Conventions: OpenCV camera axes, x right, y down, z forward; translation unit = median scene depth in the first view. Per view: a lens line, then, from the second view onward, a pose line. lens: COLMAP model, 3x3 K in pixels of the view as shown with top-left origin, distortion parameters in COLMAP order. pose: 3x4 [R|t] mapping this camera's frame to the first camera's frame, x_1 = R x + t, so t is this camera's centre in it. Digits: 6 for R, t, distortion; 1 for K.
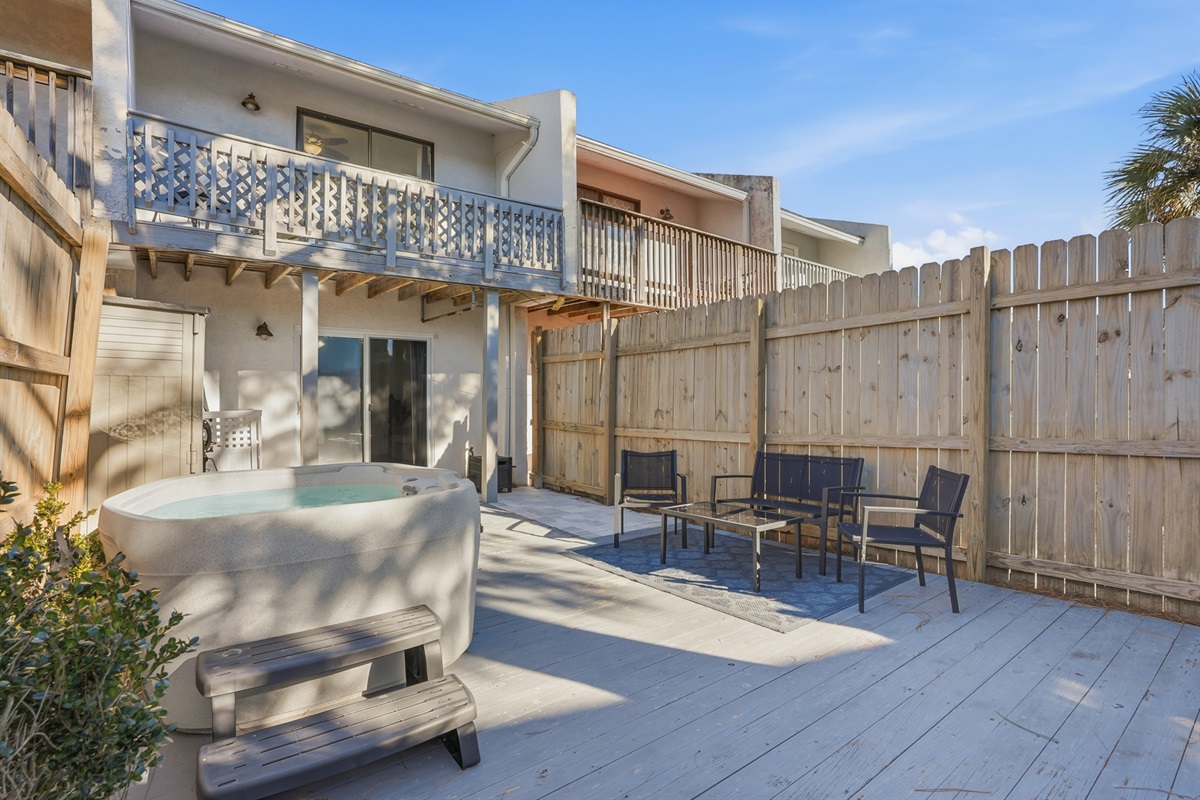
lens RADIAL K [[565.4, 0, 612.0], [0, 565.4, 400.9], [0, 0, 1]] dist [-0.046105, 0.011243]
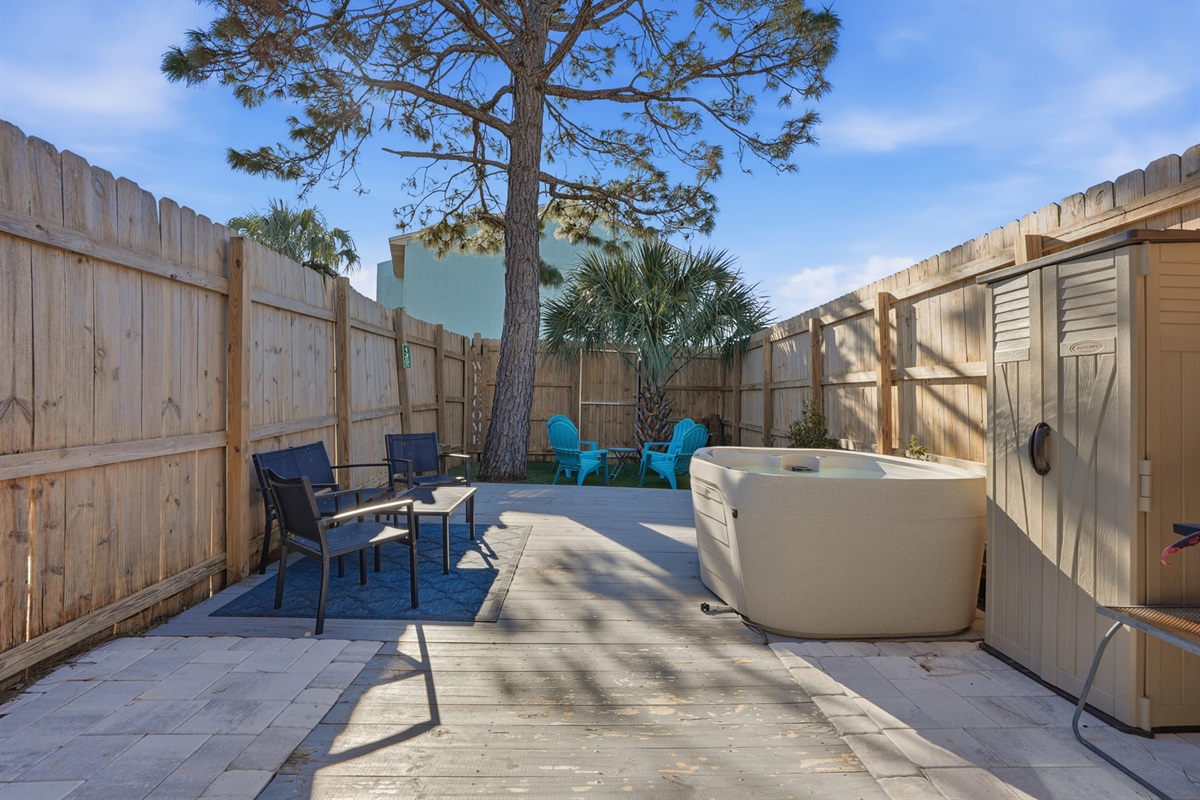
lens RADIAL K [[578.2, 0, 610.2], [0, 578.2, 406.6], [0, 0, 1]] dist [-0.039102, 0.011881]
pose [[-0.812699, -0.011773, 0.582565, -0.472744], [-0.004681, 0.999896, 0.013676, 0.015346], [-0.582666, 0.008388, -0.812669, 1.186201]]
